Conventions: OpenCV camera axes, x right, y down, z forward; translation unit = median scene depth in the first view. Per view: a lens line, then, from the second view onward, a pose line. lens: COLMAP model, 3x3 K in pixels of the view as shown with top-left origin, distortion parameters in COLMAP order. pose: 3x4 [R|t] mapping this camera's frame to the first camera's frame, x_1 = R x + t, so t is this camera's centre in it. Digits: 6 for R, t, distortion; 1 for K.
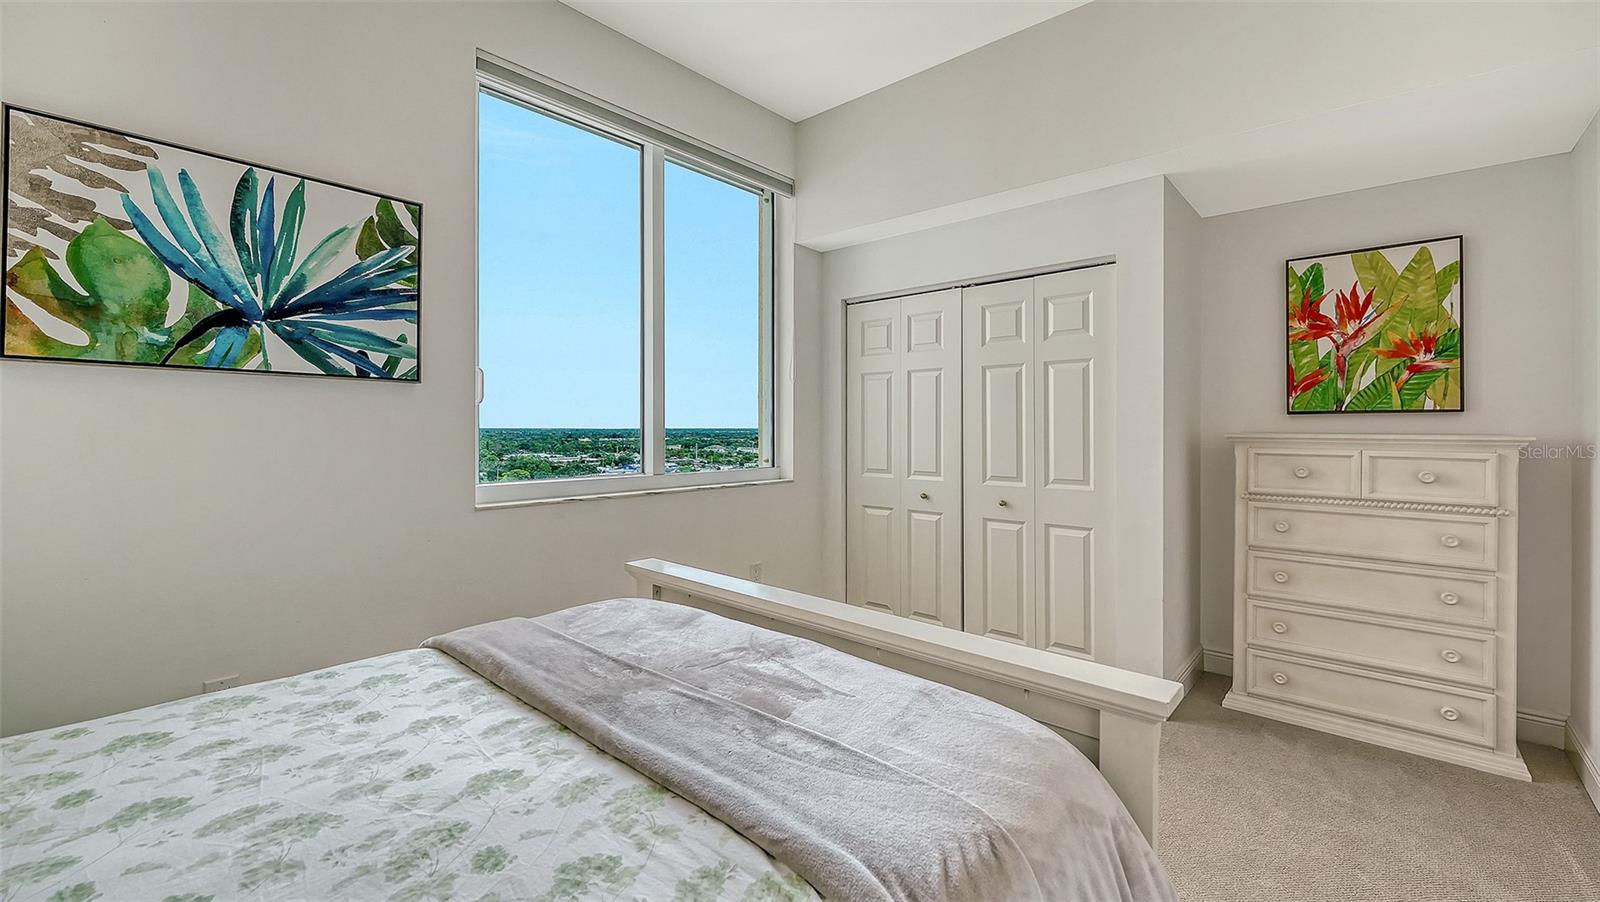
lens RADIAL K [[646.4, 0, 803.5], [0, 646.4, 428.8], [0, 0, 1]] dist [-0.003538, -0.000514]
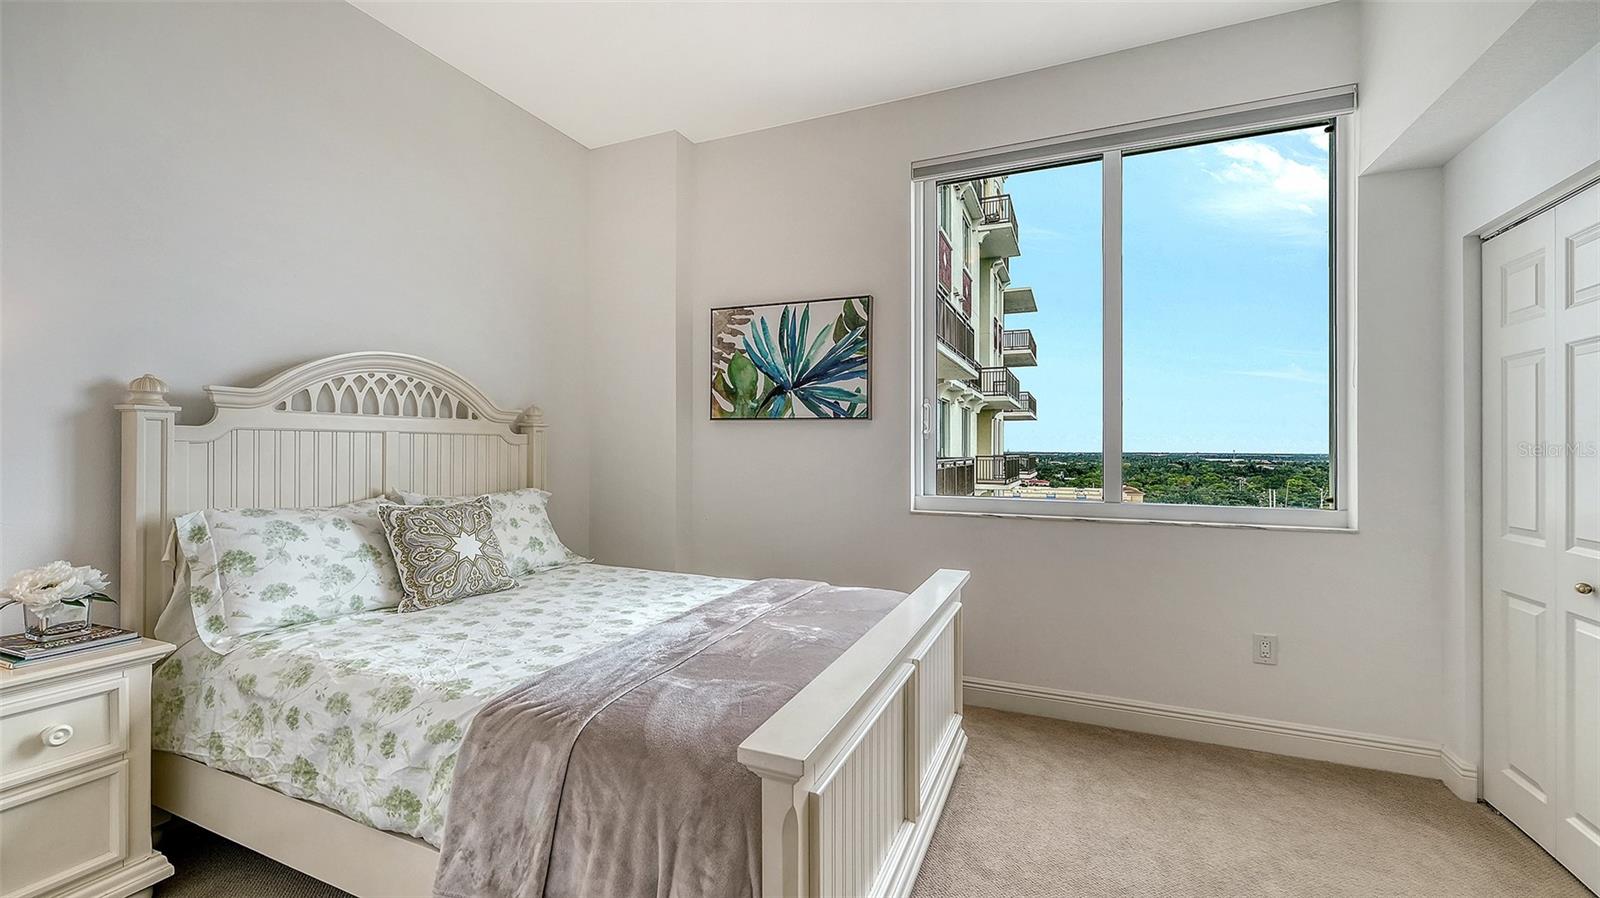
lens RADIAL K [[654.5, 0, 796.4], [0, 654.5, 447.4], [0, 0, 1]] dist [-0.009600, 0.000054]
pose [[0.302058, -0.004007, -0.953281, 0.870534], [-0.005993, 0.999963, -0.006102, 0.001084], [0.953271, 0.007556, 0.302023, 0.471509]]
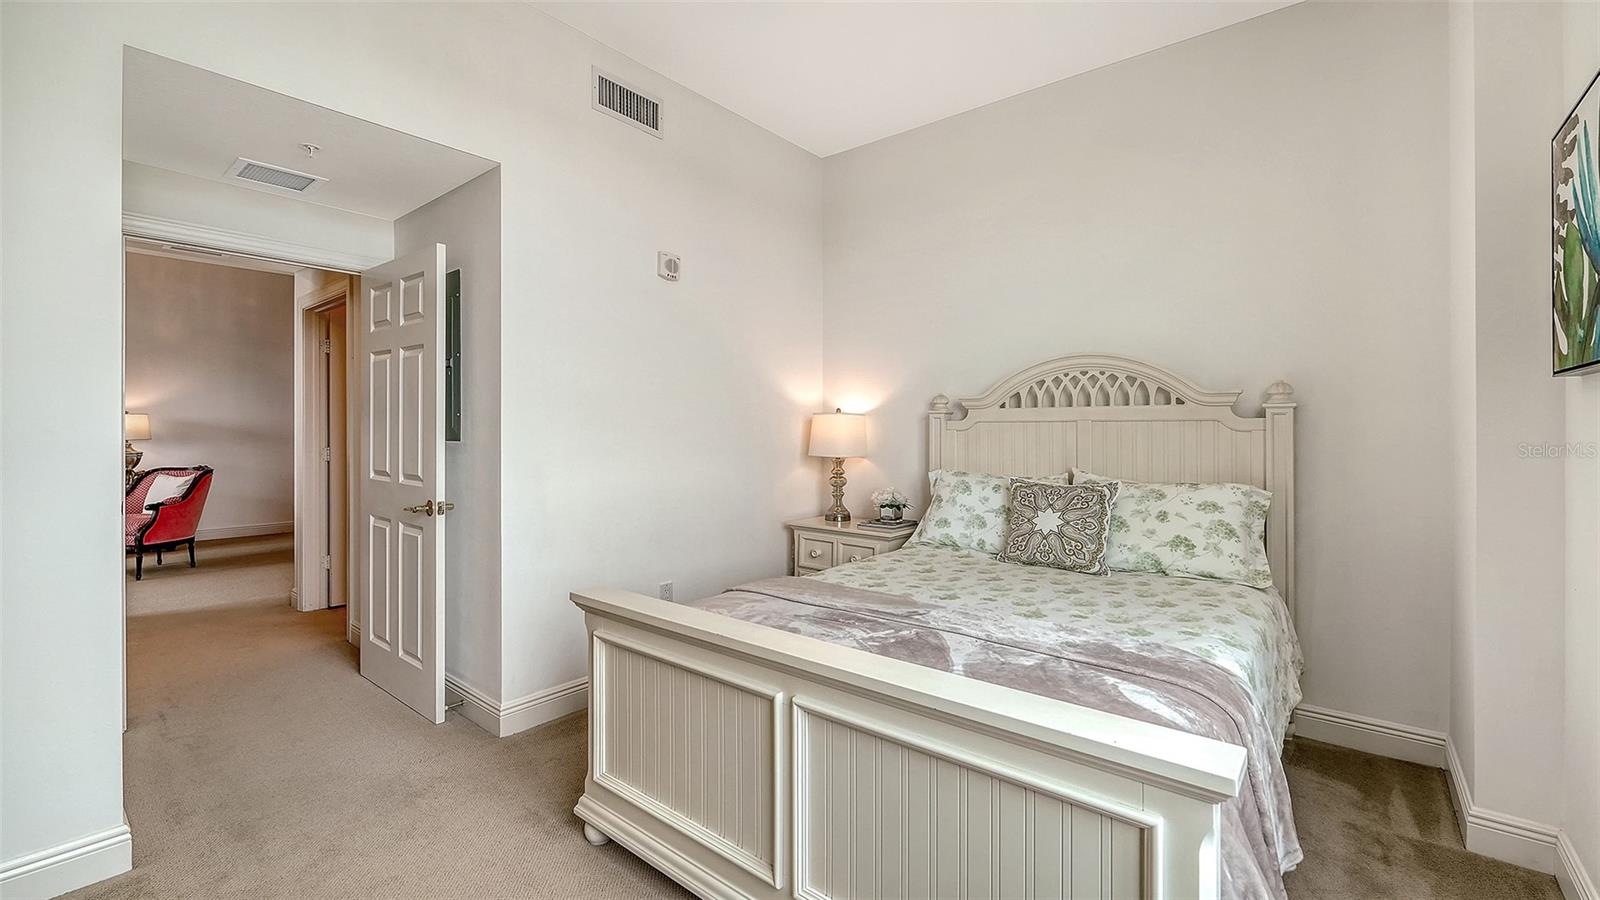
lens RADIAL K [[654.5, 0, 806.2], [0, 654.5, 435.5], [0, 0, 1]] dist [-0.009600, 0.000054]
pose [[-0.999701, -0.010208, -0.022234, 0.021580], [-0.010376, 0.999918, 0.007481, -0.003128], [0.022156, 0.007709, -0.999725, 1.667743]]
